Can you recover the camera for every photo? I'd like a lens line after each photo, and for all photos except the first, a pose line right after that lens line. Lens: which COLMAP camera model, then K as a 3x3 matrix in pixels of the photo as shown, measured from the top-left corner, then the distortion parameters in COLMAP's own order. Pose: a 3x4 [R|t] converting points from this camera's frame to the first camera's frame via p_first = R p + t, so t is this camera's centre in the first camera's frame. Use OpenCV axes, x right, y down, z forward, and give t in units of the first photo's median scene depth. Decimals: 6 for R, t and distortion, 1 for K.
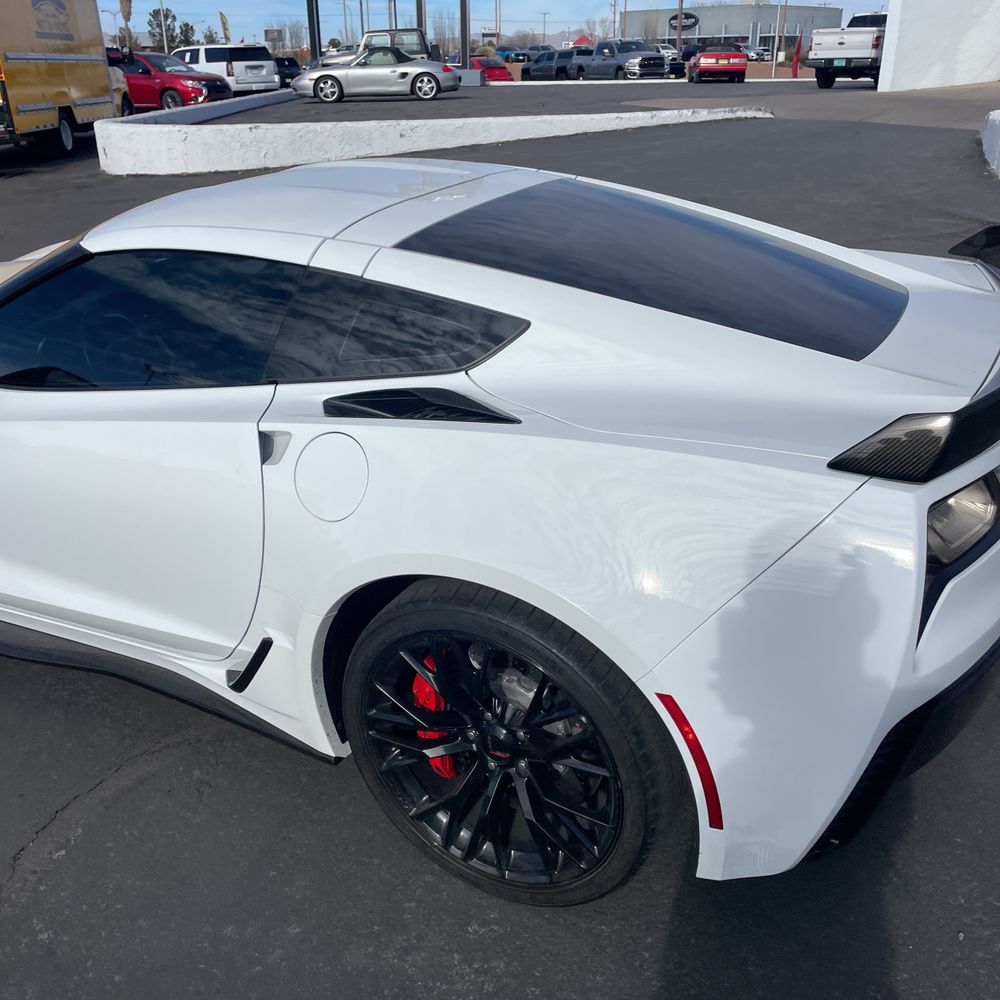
lens RADIAL K [[1008.9, 0, 490.1], [0, 1008.9, 488.8], [0, 0, 1]] dist [0.097460, -0.132289]
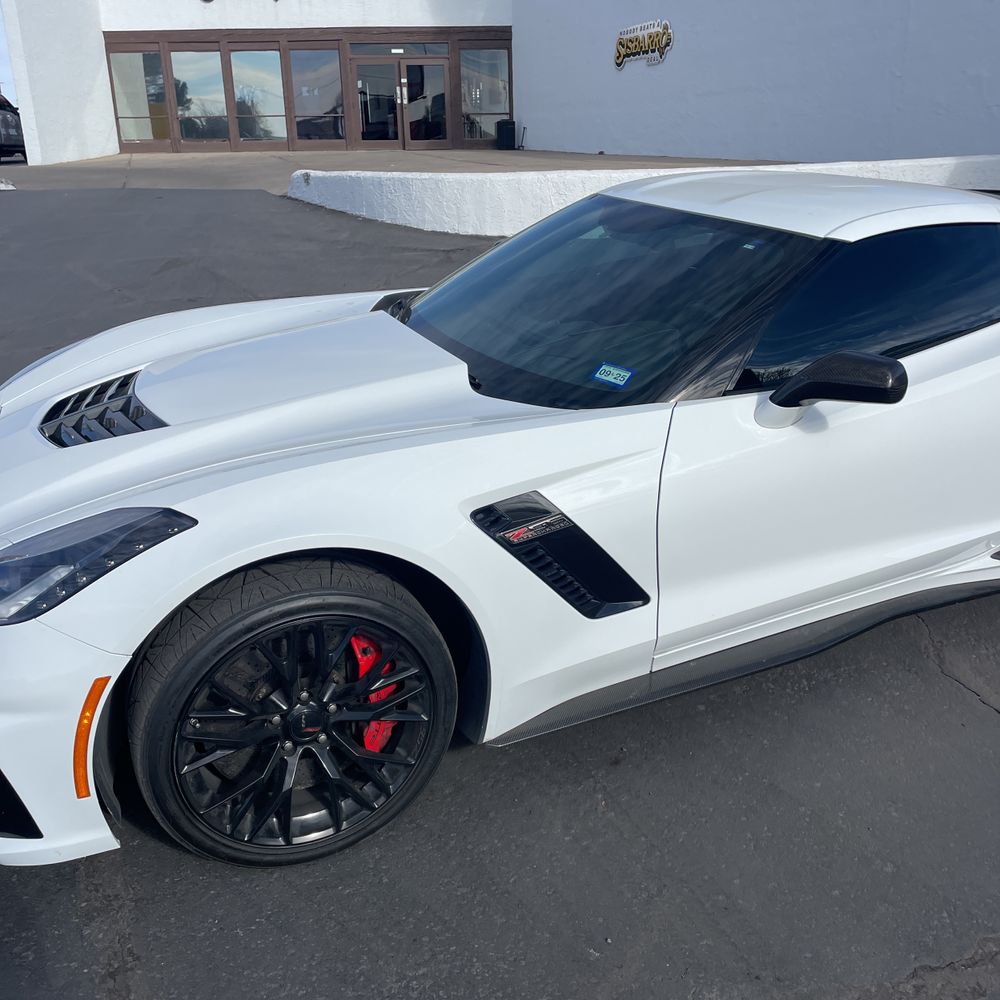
lens RADIAL K [[1017.3, 0, 515.7], [0, 1017.3, 486.7], [0, 0, 1]] dist [0.091233, -0.124513]
pose [[0.598739, -0.265463, 0.755673, -0.173490], [0.320965, 0.943932, 0.077288, -0.020788], [-0.733821, 0.196269, 0.650373, 0.066825]]
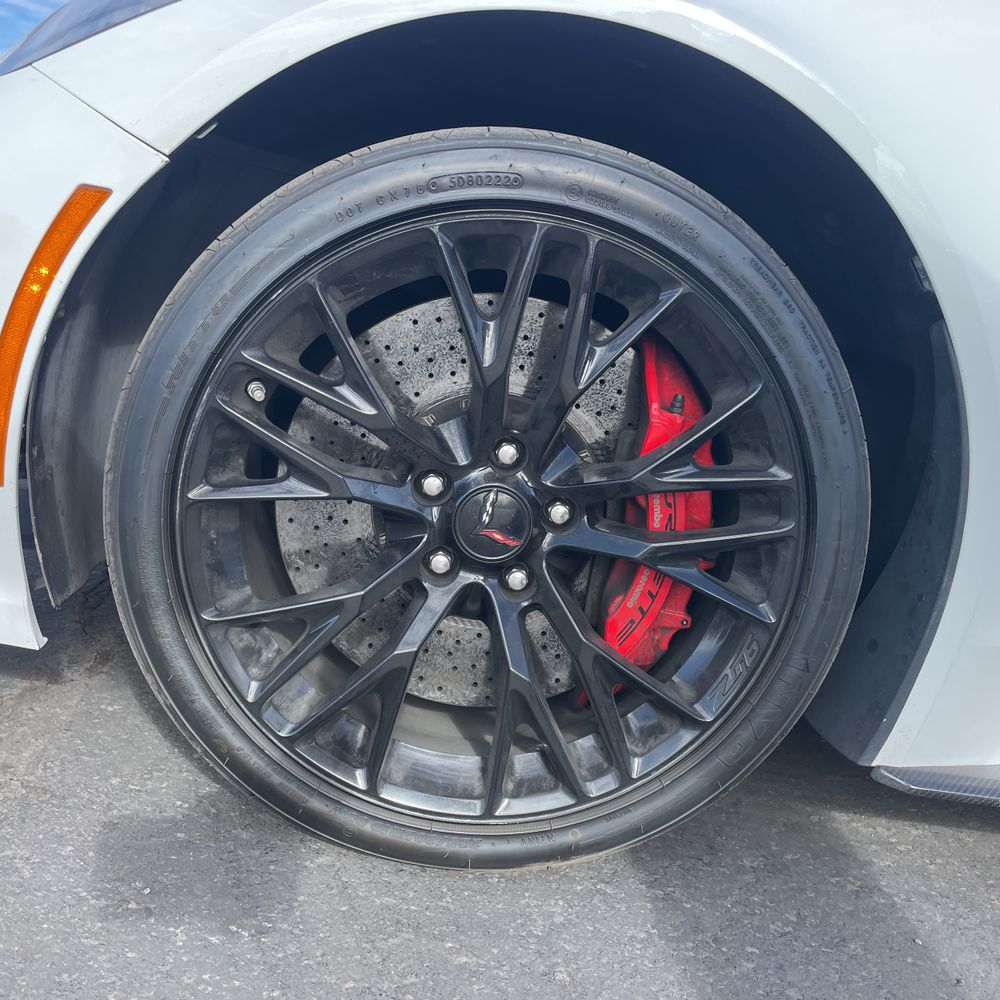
lens RADIAL K [[1008.9, 0, 490.1], [0, 1008.9, 488.8], [0, 0, 1]] dist [0.097460, -0.132289]
pose [[0.834472, 0.080448, 0.545147, -0.139067], [0.024947, 0.982756, -0.183214, 0.008996], [-0.550485, 0.166487, 0.818076, 0.117455]]
